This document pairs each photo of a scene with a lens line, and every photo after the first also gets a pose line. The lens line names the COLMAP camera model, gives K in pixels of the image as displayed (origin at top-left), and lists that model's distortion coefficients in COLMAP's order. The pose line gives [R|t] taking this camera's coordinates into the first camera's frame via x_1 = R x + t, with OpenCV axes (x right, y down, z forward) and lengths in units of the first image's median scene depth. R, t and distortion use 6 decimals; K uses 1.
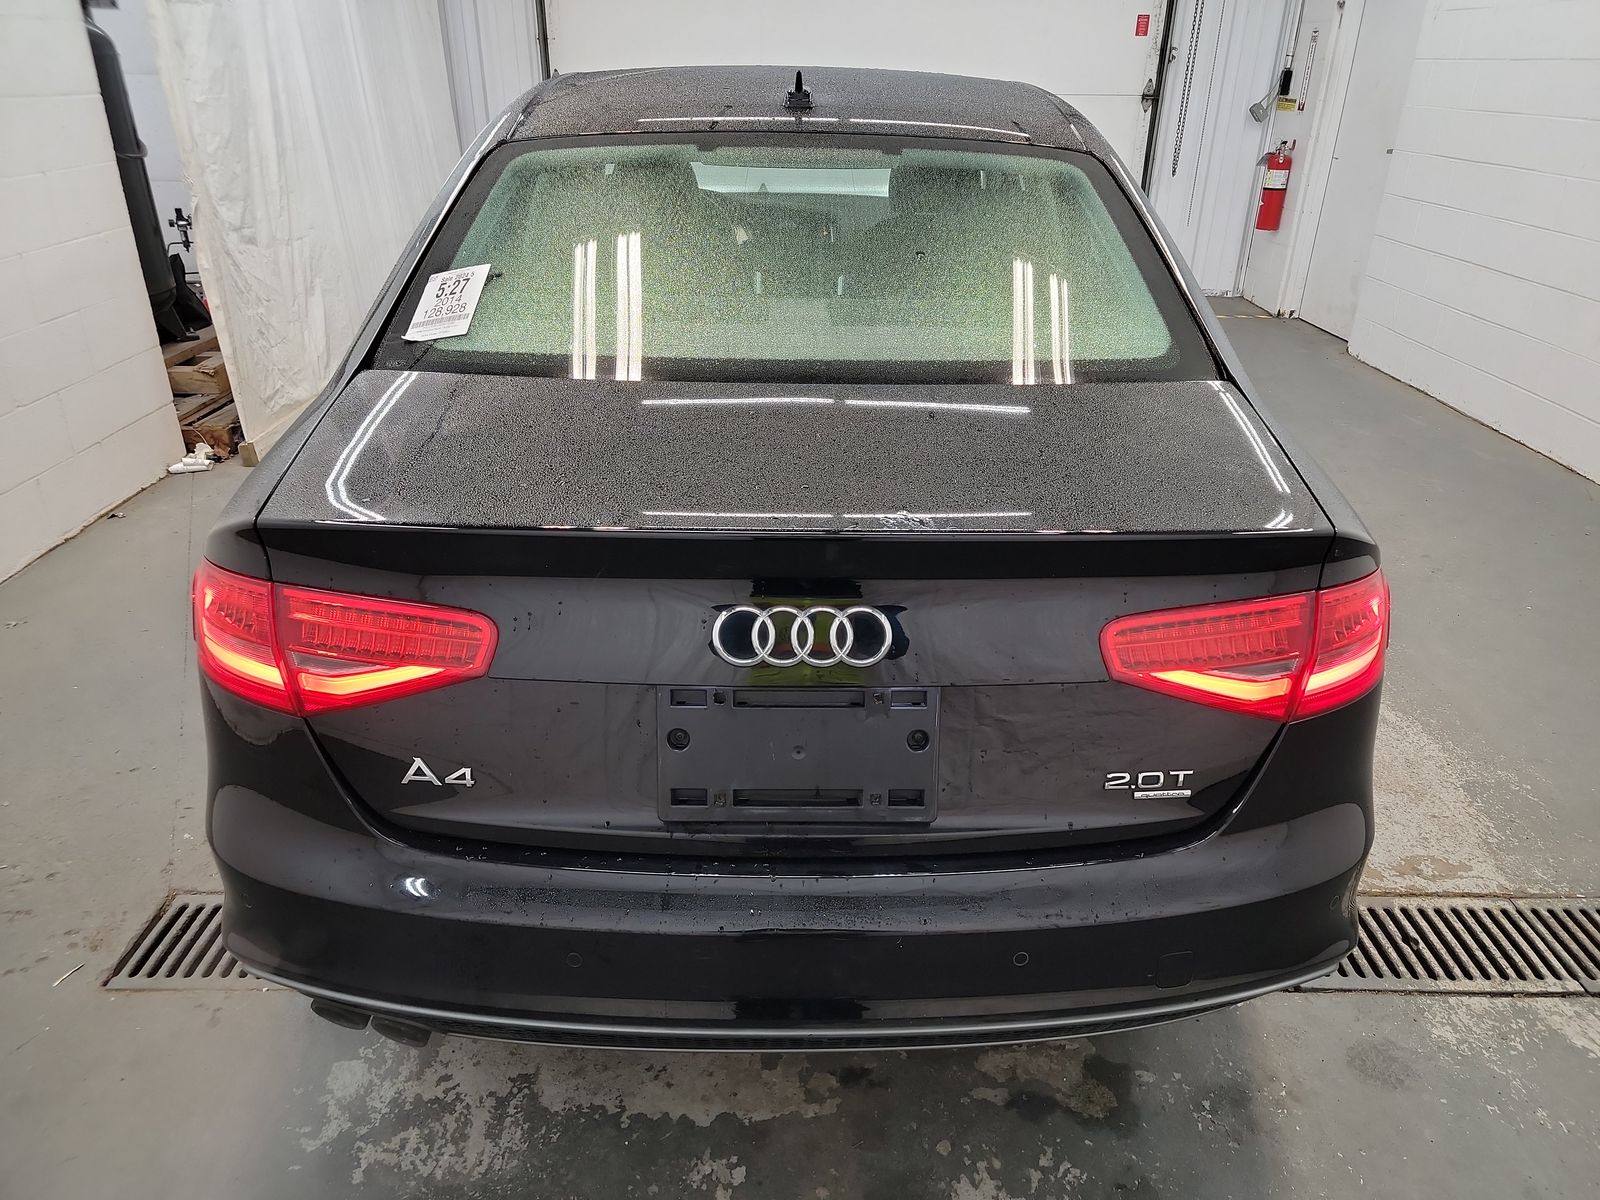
lens RADIAL K [[1133.5, 0, 811.3], [0, 1133.5, 597.4], [0, 0, 1]] dist [0.023127, -0.001399]
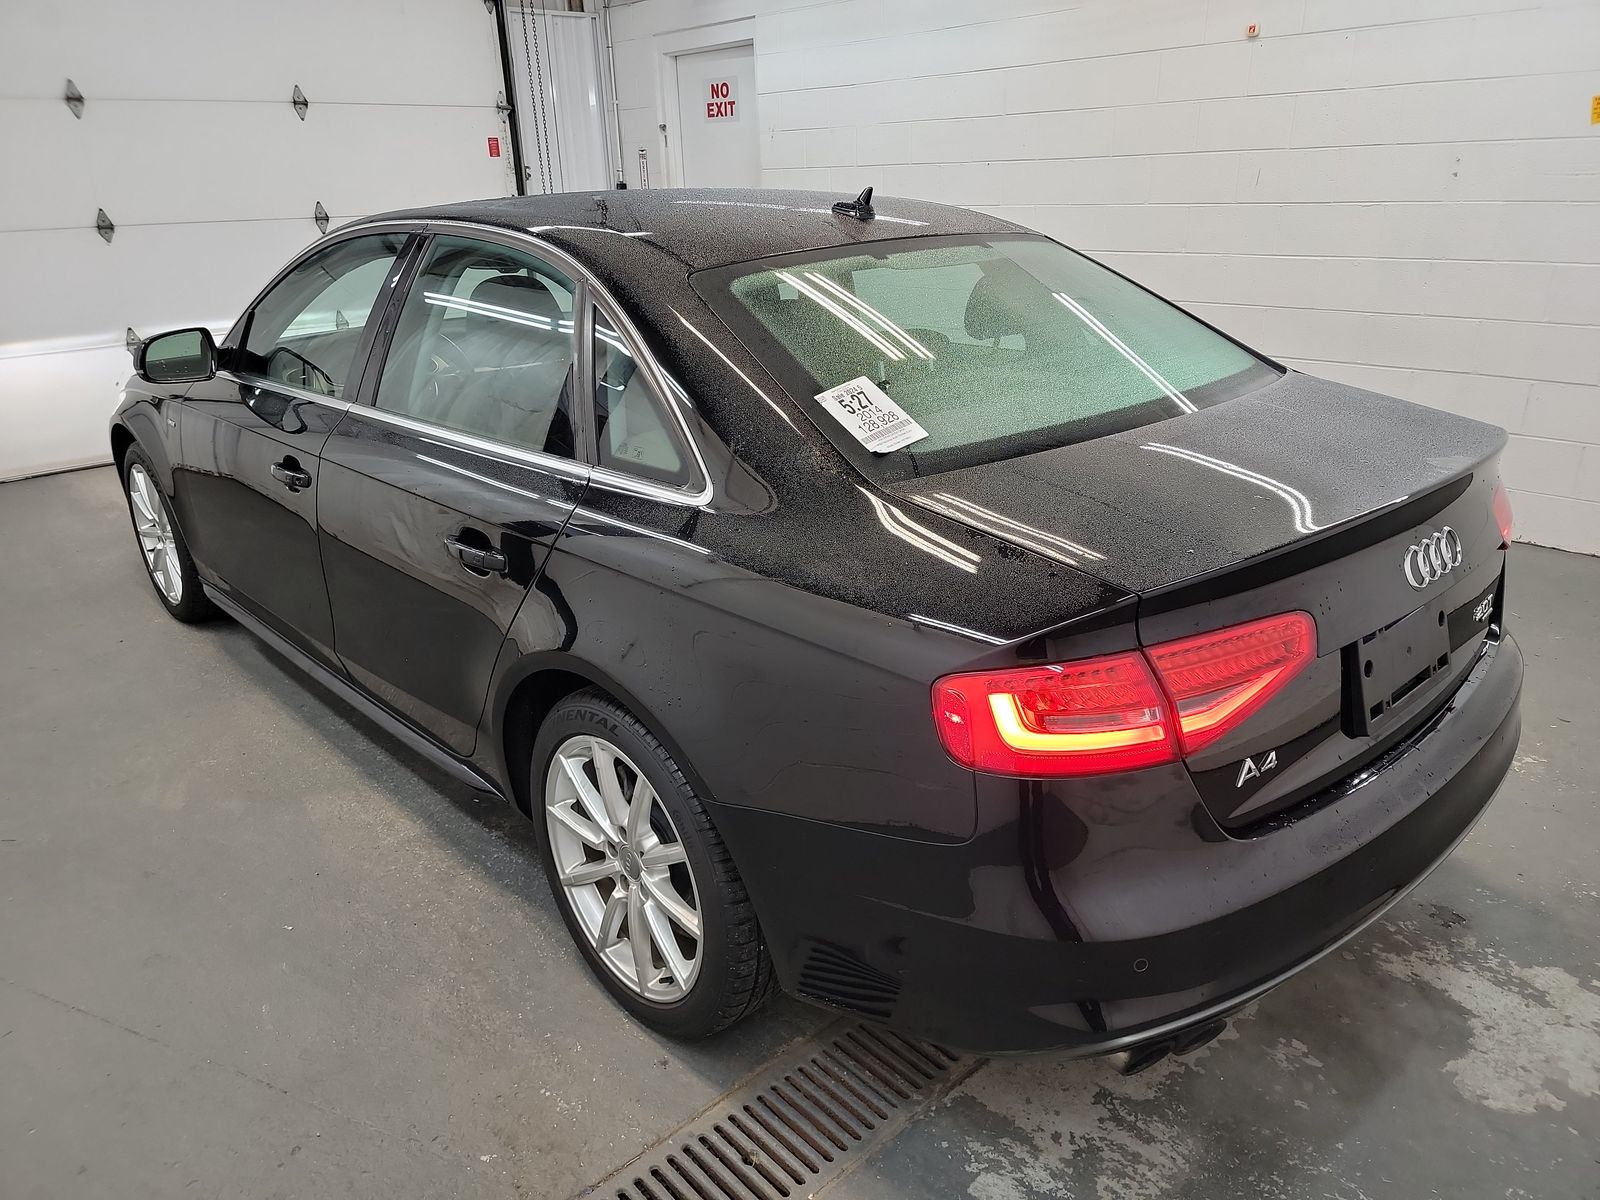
lens RADIAL K [[1133.5, 0, 811.3], [0, 1133.5, 597.4], [0, 0, 1]] dist [0.023127, -0.001399]
pose [[0.744741, -0.269547, 0.610496, -1.039882], [0.321266, 0.946631, 0.026047, -0.145924], [-0.584935, 0.176734, 0.791591, 0.239748]]
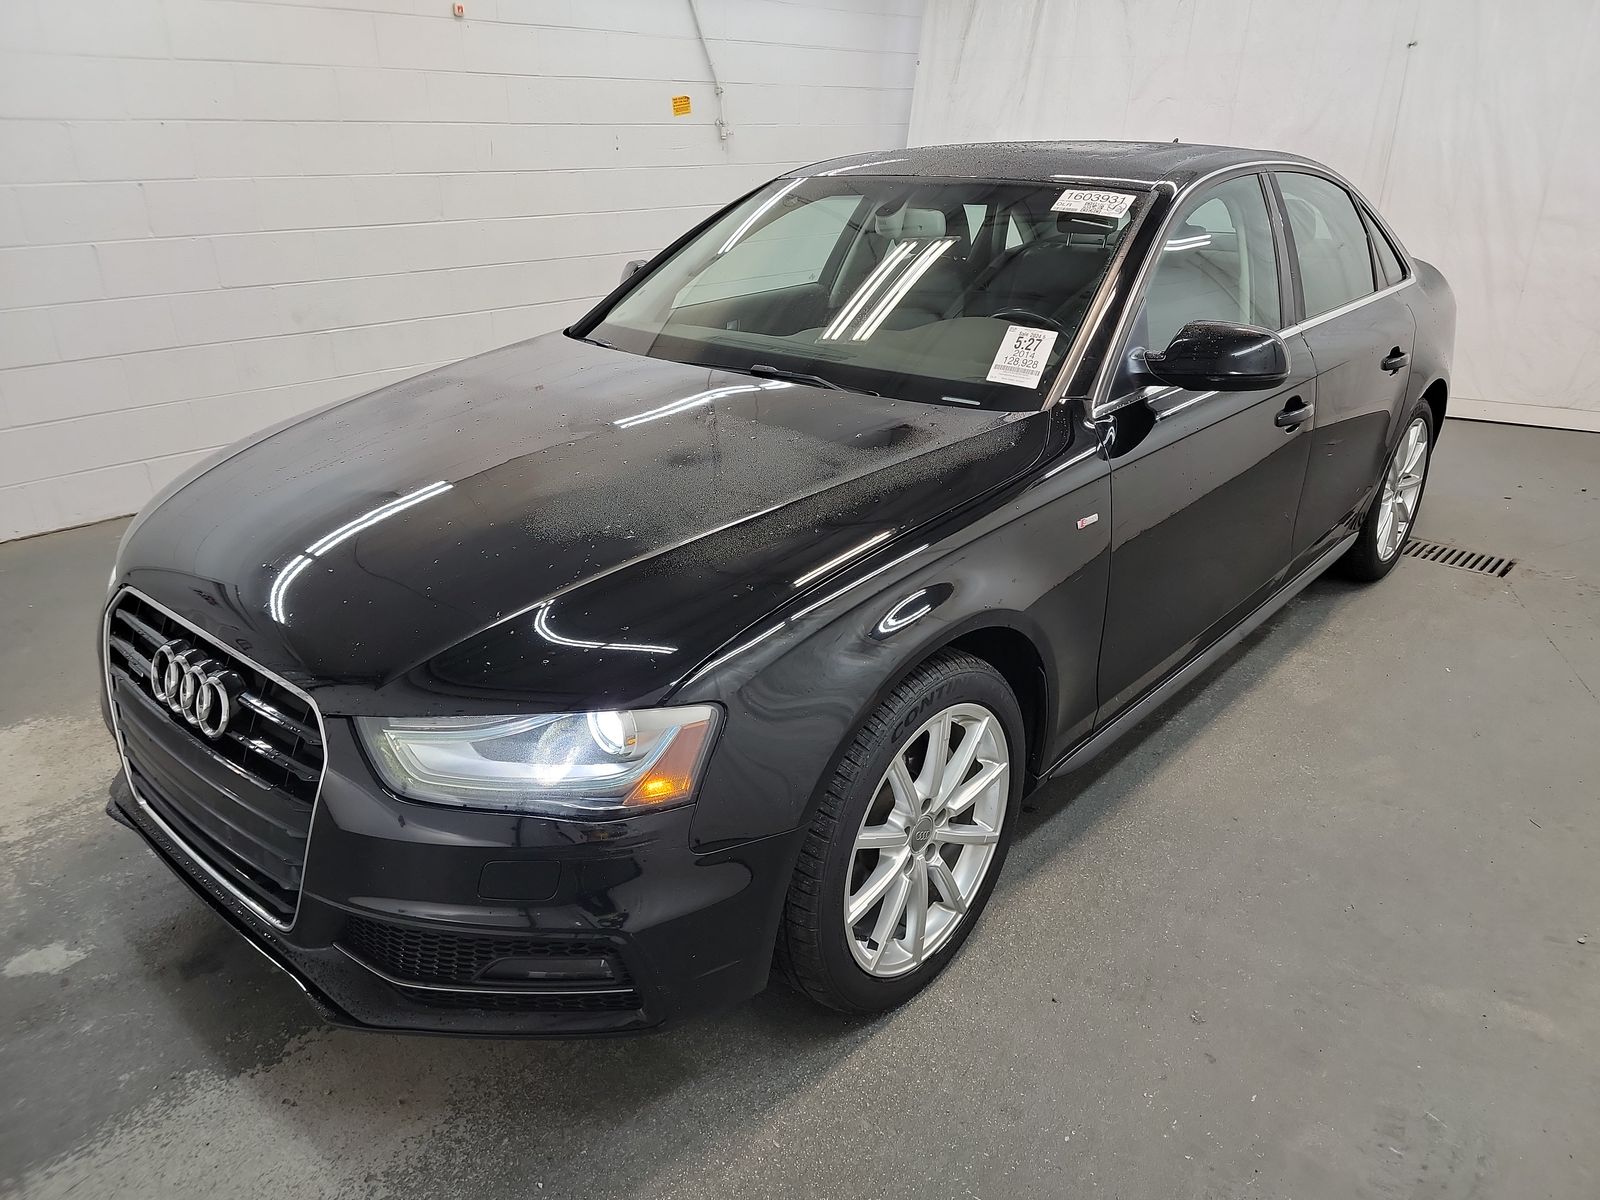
lens RADIAL K [[1133.5, 0, 811.3], [0, 1133.5, 597.4], [0, 0, 1]] dist [0.023127, -0.001399]
pose [[-0.743229, -0.274010, 0.610351, -1.213630], [0.269188, 0.712708, 0.647754, -3.050929], [-0.612493, 0.645729, -0.455945, 6.362105]]
